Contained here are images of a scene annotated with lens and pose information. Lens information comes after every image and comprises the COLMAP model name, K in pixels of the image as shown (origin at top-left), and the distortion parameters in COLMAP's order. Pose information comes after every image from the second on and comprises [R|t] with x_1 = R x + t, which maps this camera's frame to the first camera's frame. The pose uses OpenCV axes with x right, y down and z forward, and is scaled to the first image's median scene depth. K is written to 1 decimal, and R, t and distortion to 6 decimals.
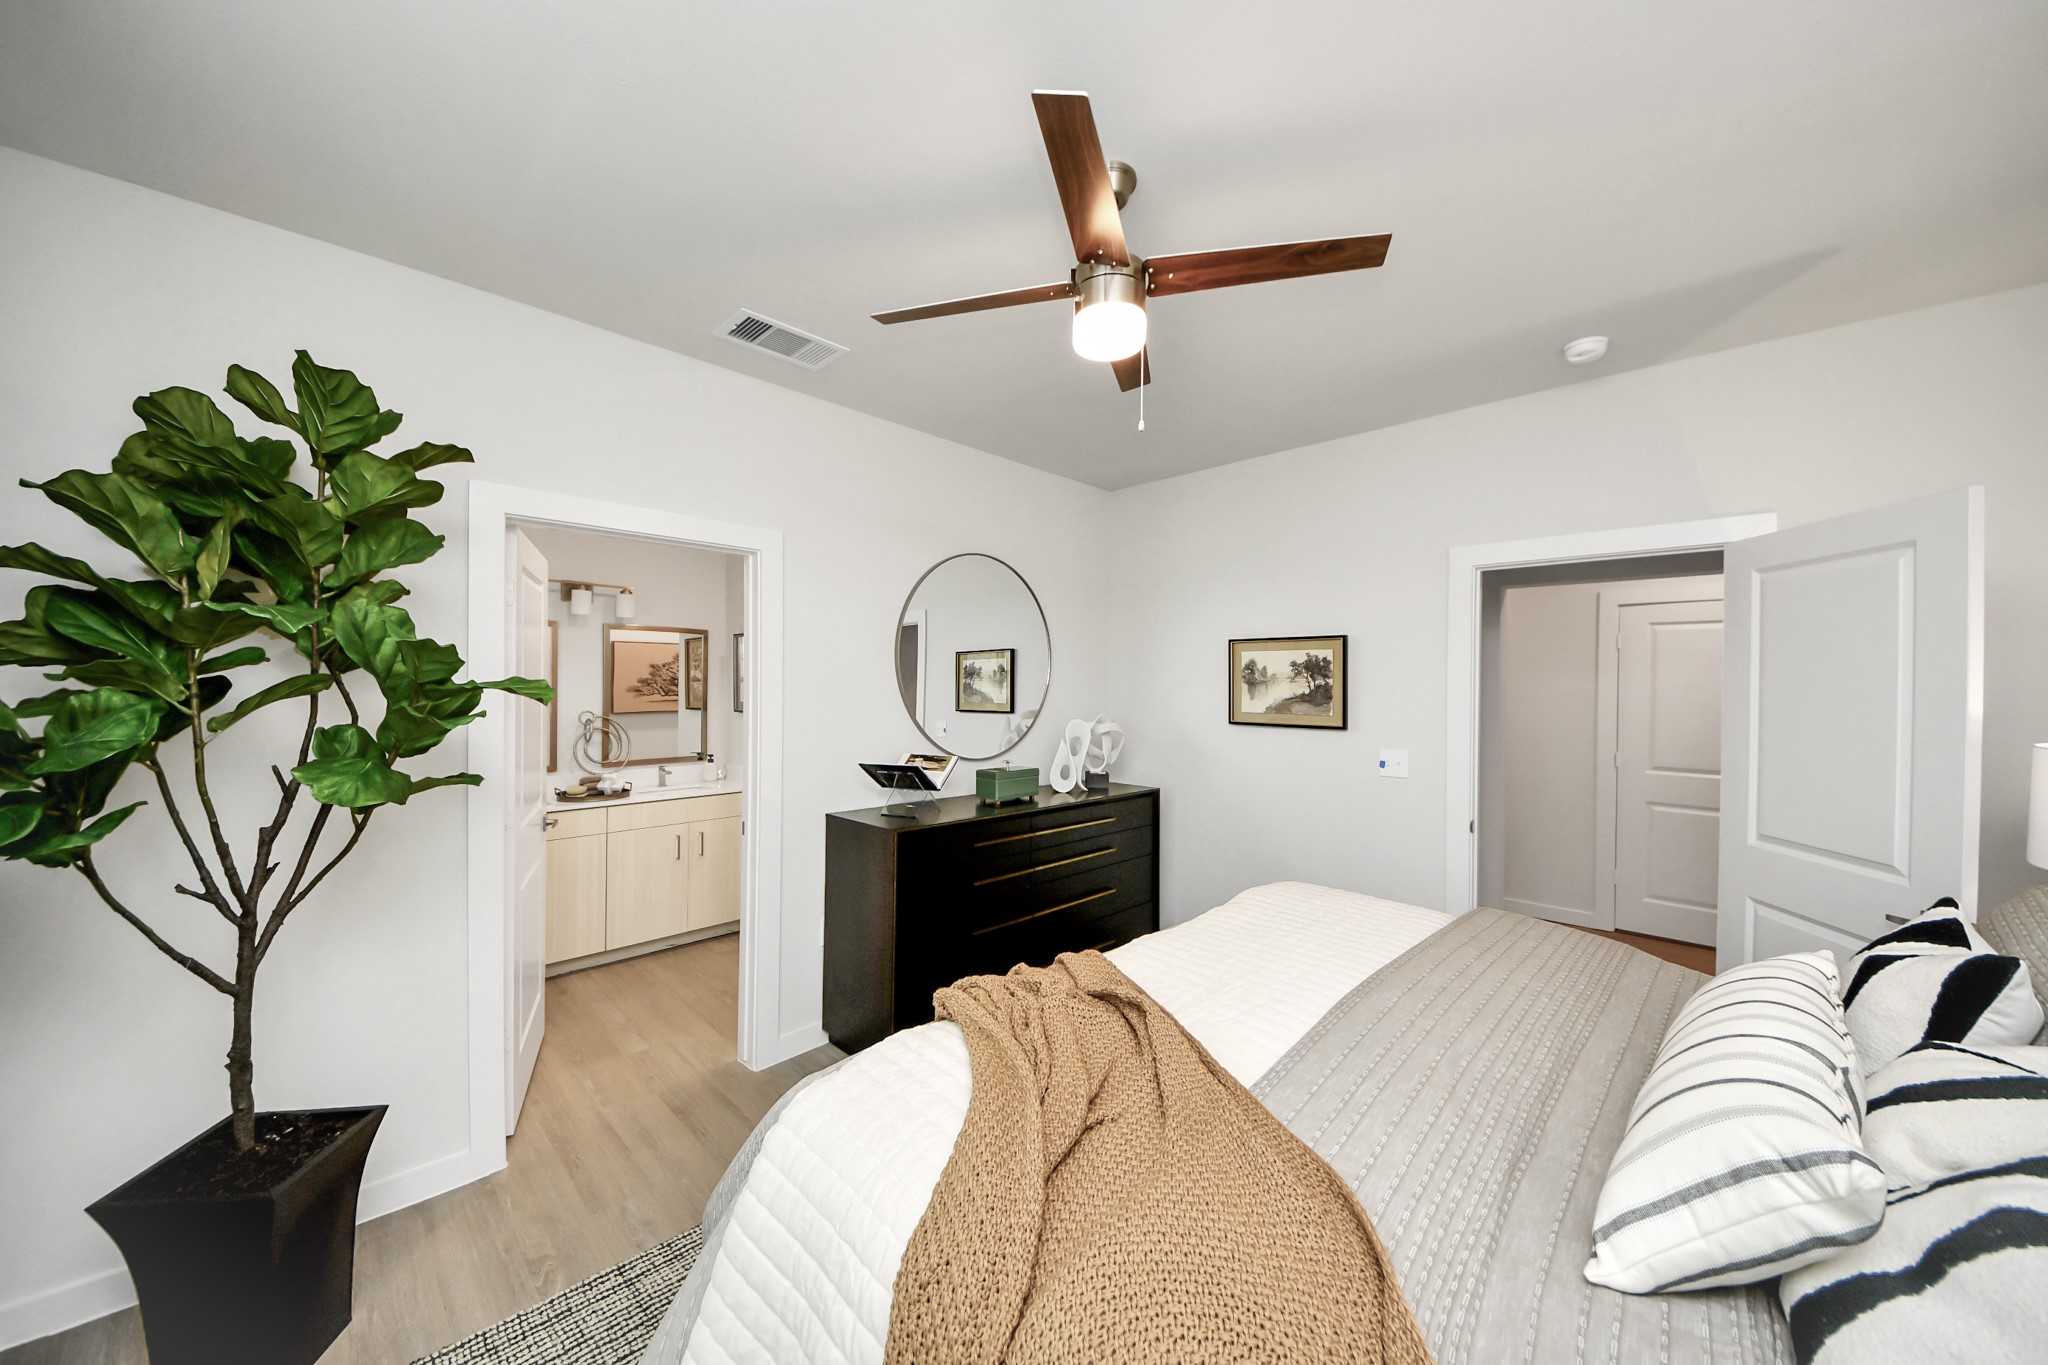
lens RADIAL K [[744.1, 0, 1045.9], [0, 744.1, 686.8], [0, 0, 1]] dist [0.002200, 0.000054]
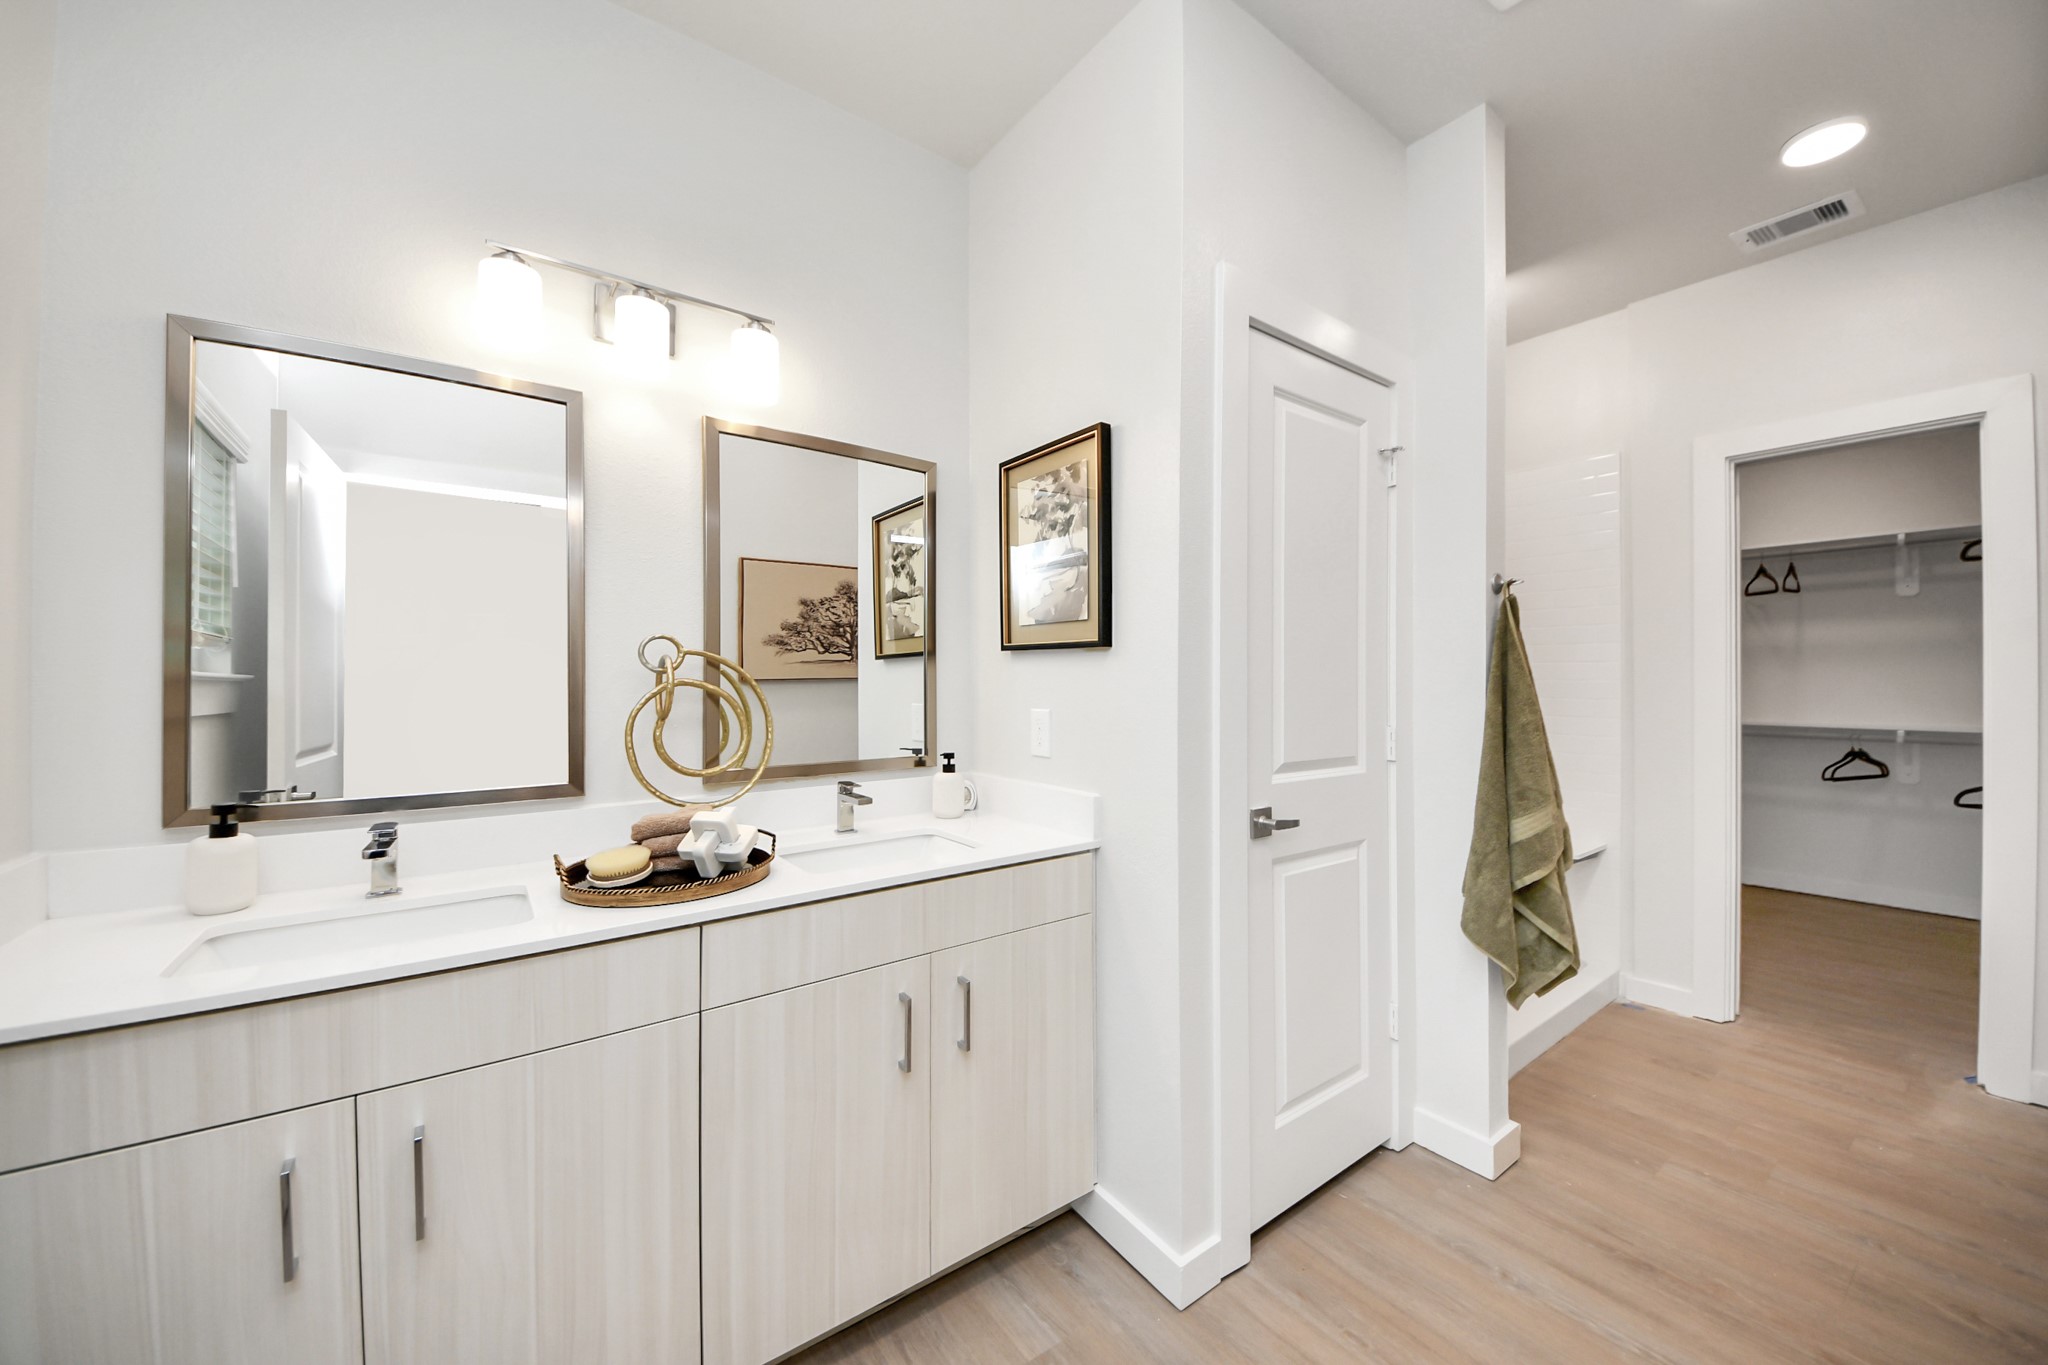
lens RADIAL K [[744.1, 0, 1013.7], [0, 744.1, 679.1], [0, 0, 1]] dist [0.002200, 0.000054]
pose [[0.981438, -0.011775, -0.191420, -0.368096], [0.009541, 0.999875, -0.012586, 0.060453], [0.191545, 0.010526, 0.981427, 0.659358]]
